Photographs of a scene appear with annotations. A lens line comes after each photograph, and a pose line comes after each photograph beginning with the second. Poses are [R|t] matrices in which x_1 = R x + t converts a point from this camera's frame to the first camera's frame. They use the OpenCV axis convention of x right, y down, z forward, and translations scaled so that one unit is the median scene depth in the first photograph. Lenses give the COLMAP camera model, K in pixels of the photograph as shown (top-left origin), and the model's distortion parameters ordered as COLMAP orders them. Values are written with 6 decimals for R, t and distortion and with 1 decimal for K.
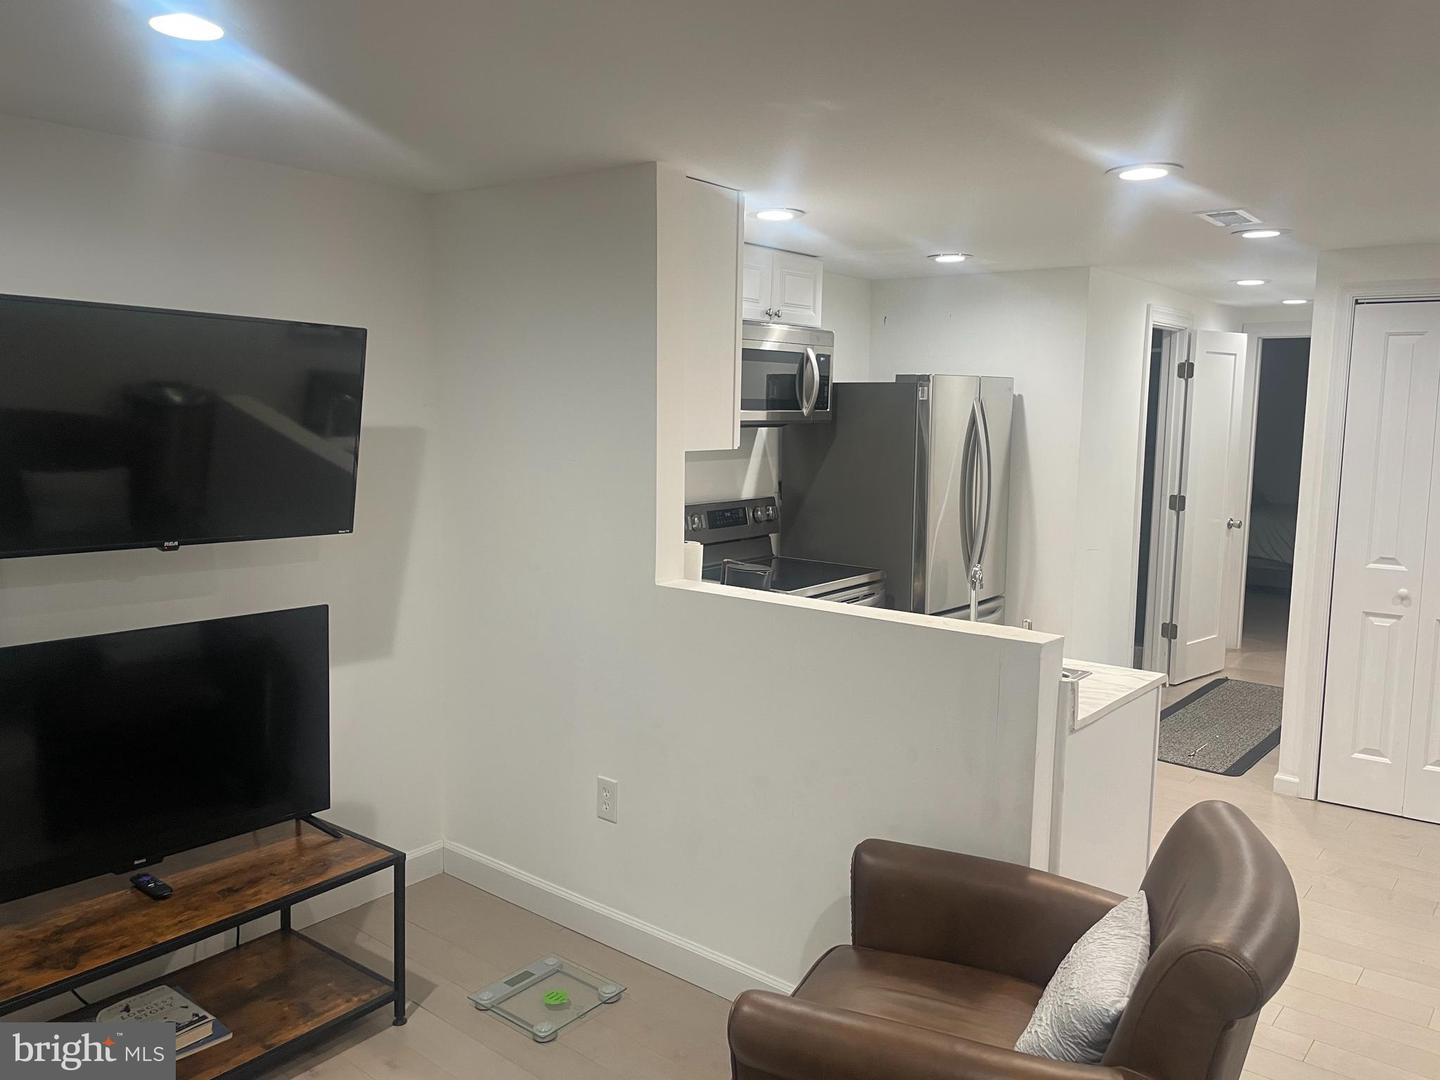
lens RADIAL K [[1101.3, 0, 720.0], [0, 1101.3, 540.0], [0, 0, 1]] dist [0.094736, -0.131533]
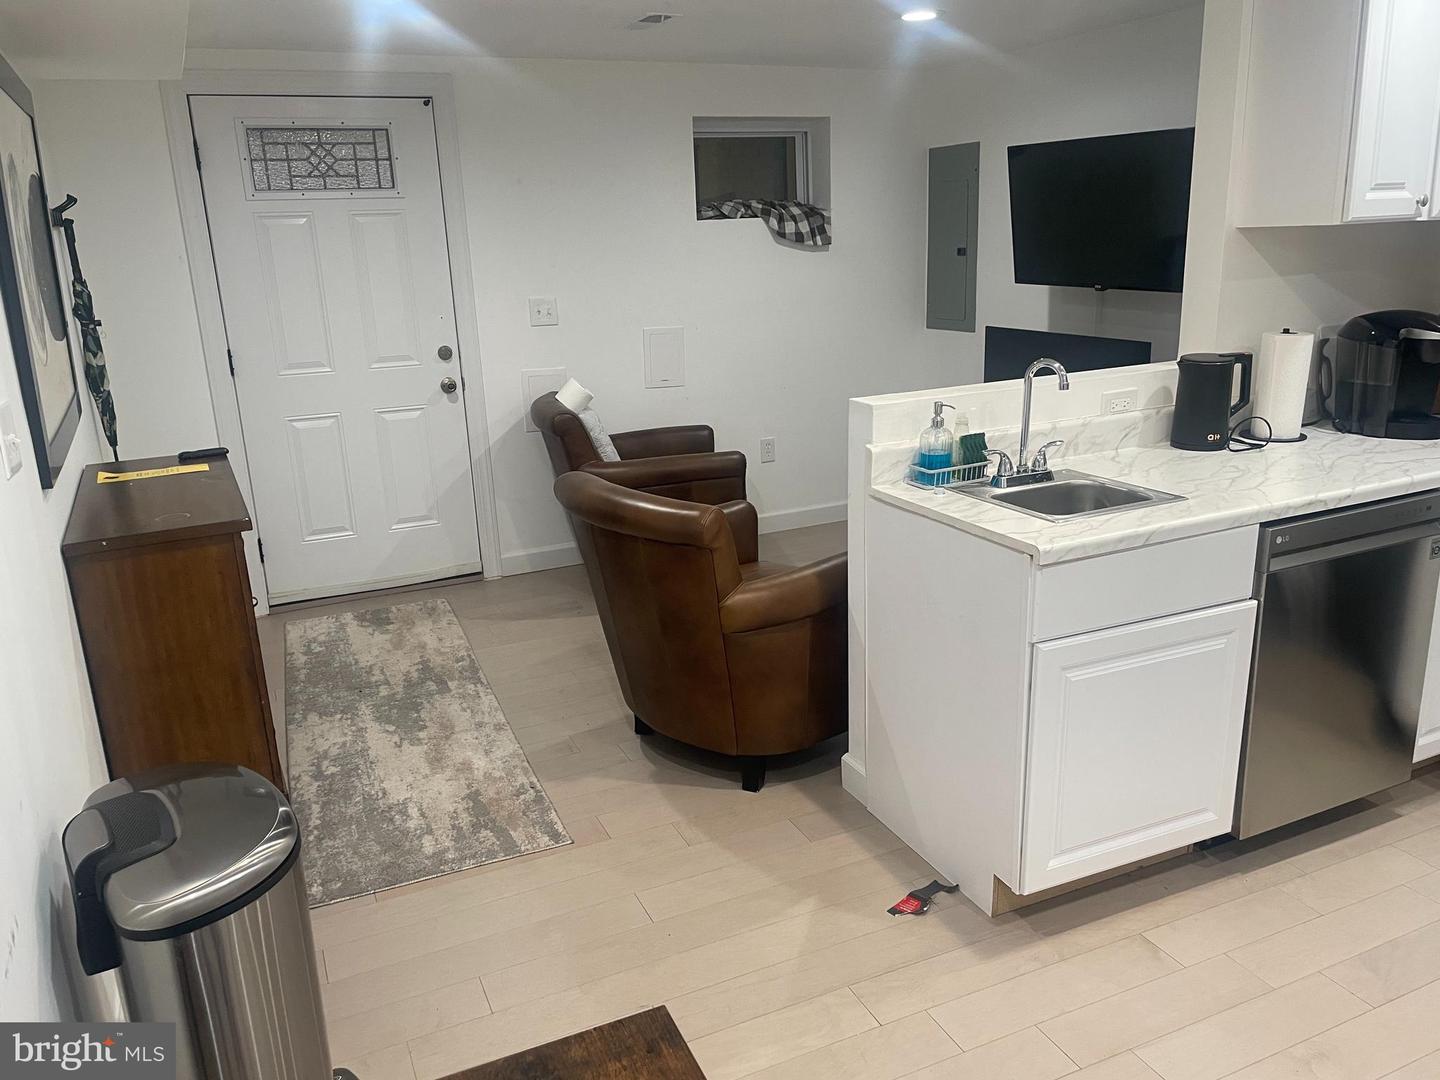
lens RADIAL K [[1075.4, 0, 715.1], [0, 1075.4, 529.2], [0, 0, 1]] dist [0.099720, -0.127914]
pose [[-0.450756, 0.237301, -0.860527, 0.760734], [-0.078364, 0.949776, 0.302961, -0.062041], [0.889201, 0.203996, -0.409521, 0.762309]]
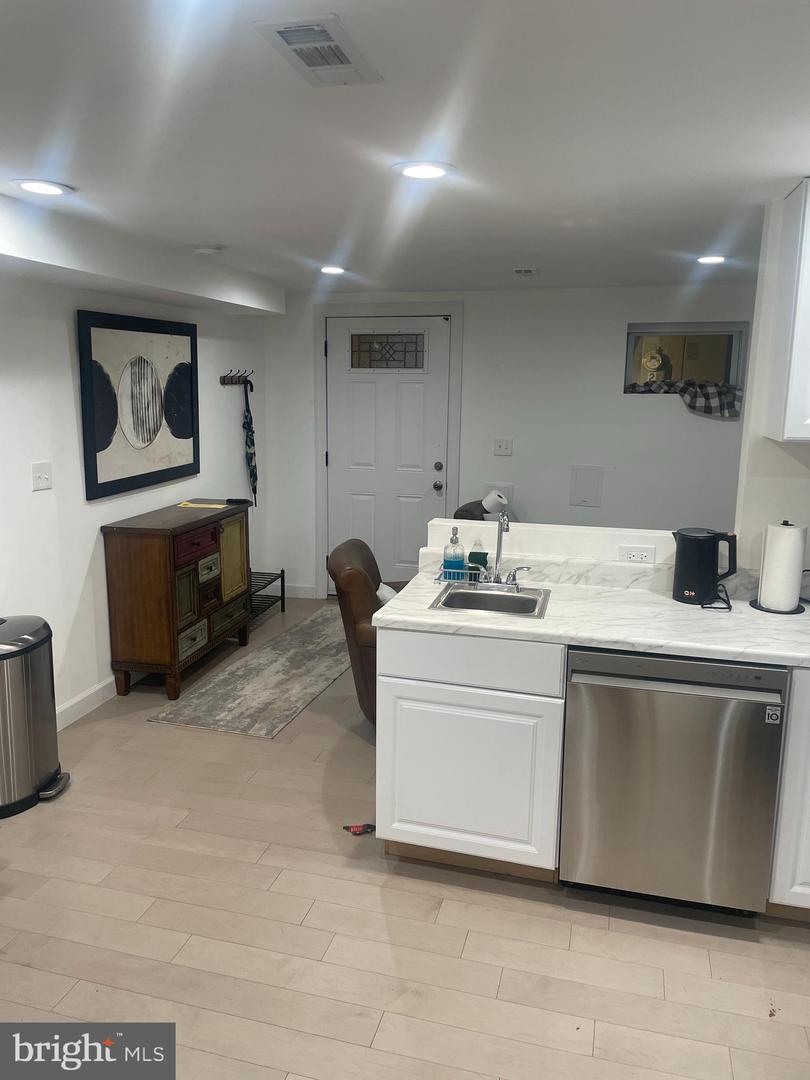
lens RADIAL K [[806.5, 0, 402.5], [0, 806.5, 535.0], [0, 0, 1]] dist [0.099720, -0.127914]
pose [[-0.913309, 0.048992, -0.404309, 0.498196], [-0.076345, 0.954544, 0.288126, -0.149961], [0.400047, 0.294015, -0.868054, 1.206967]]
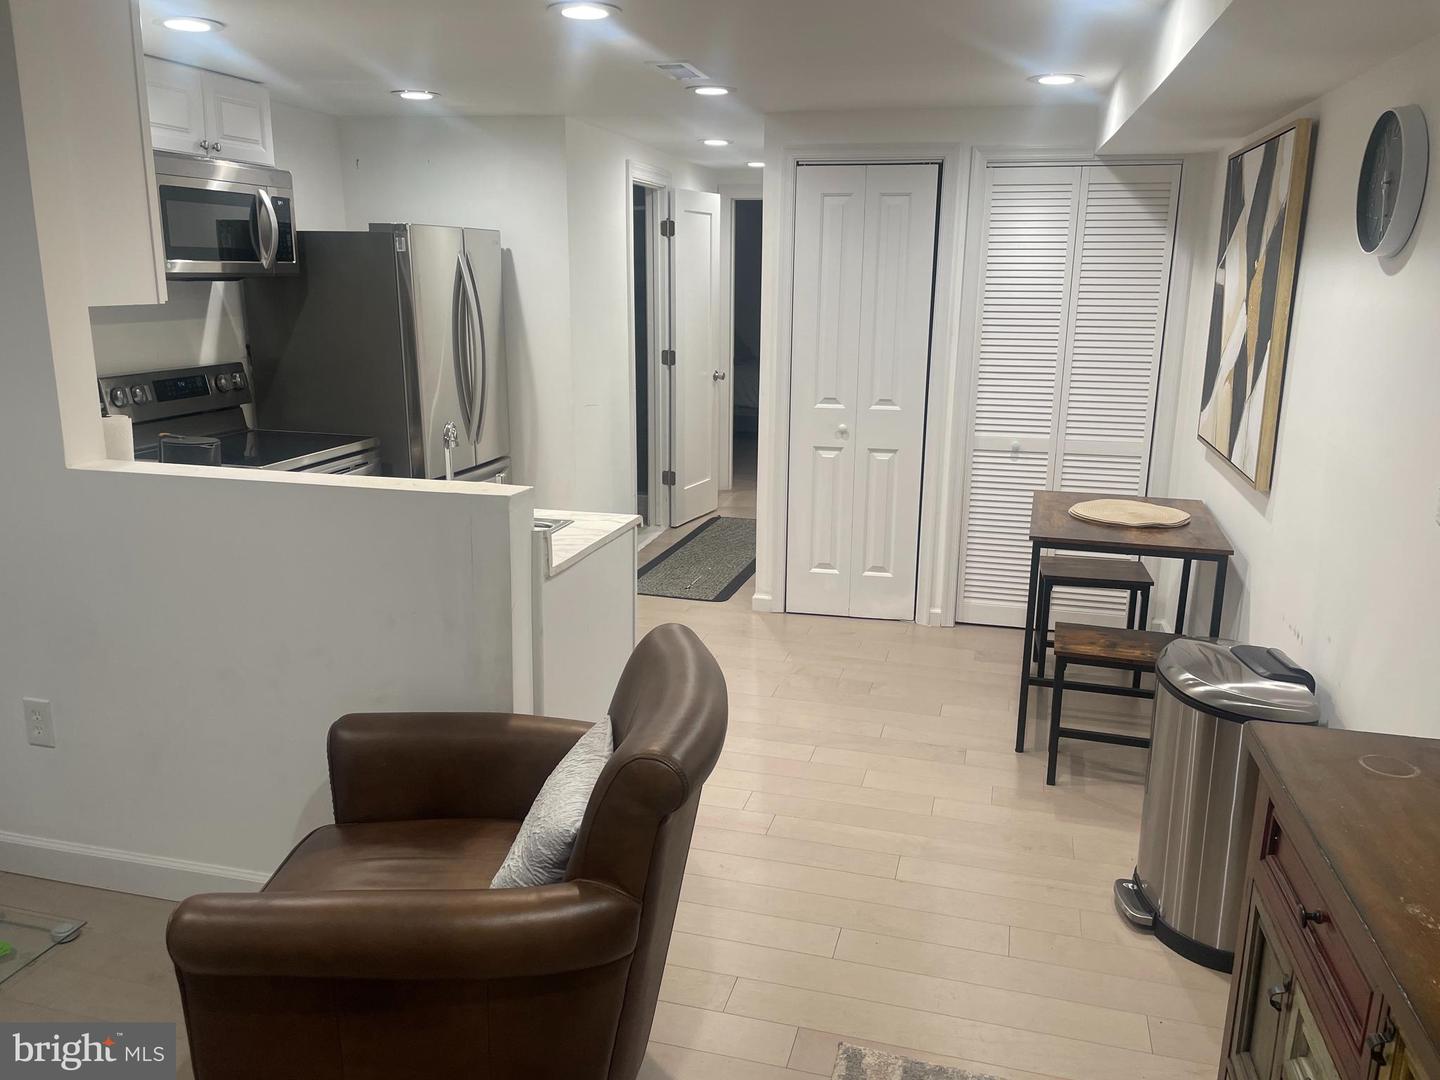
lens RADIAL K [[1098.0, 0, 738.1], [0, 1098.0, 541.3], [0, 0, 1]] dist [0.136529, -0.195201]
pose [[0.907032, -0.104037, 0.408007, 0.032793], [0.053778, 0.989682, 0.132804, 0.006156], [-0.417613, -0.098515, 0.903268, 0.002991]]
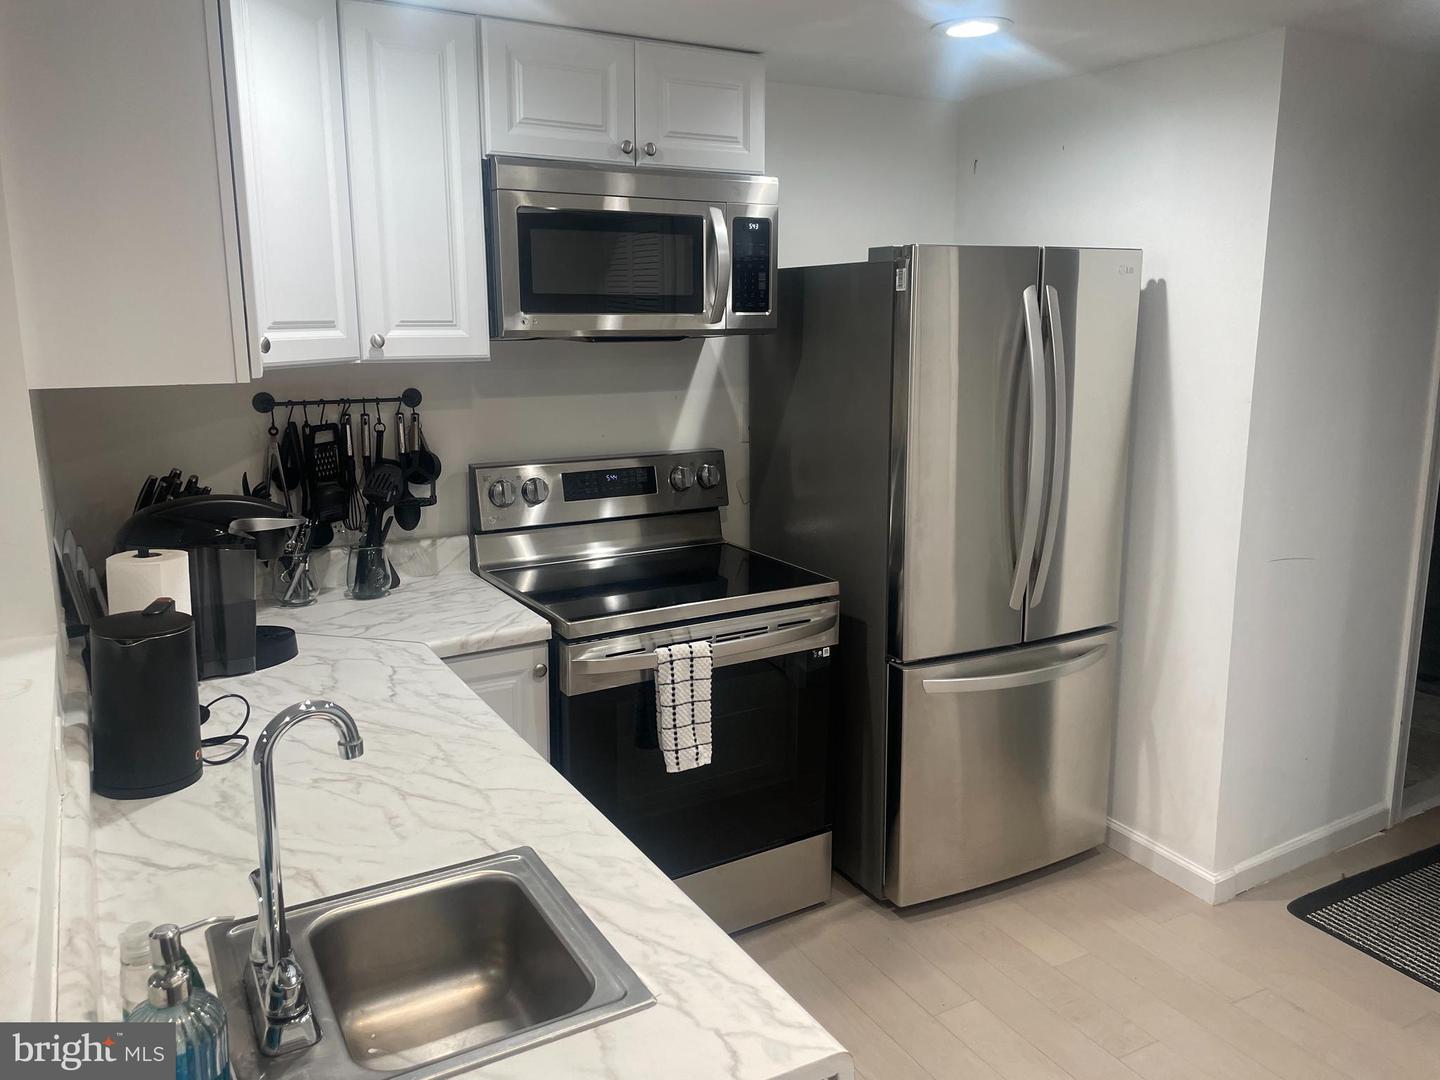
lens RADIAL K [[1079.2, 0, 723.3], [0, 1079.2, 527.5], [0, 0, 1]] dist [0.091259, -0.122179]
pose [[0.926297, 0.056933, -0.372467, 0.334769], [-0.031110, 0.996700, 0.074980, -0.047769], [0.375507, -0.057867, 0.925011, 0.472915]]
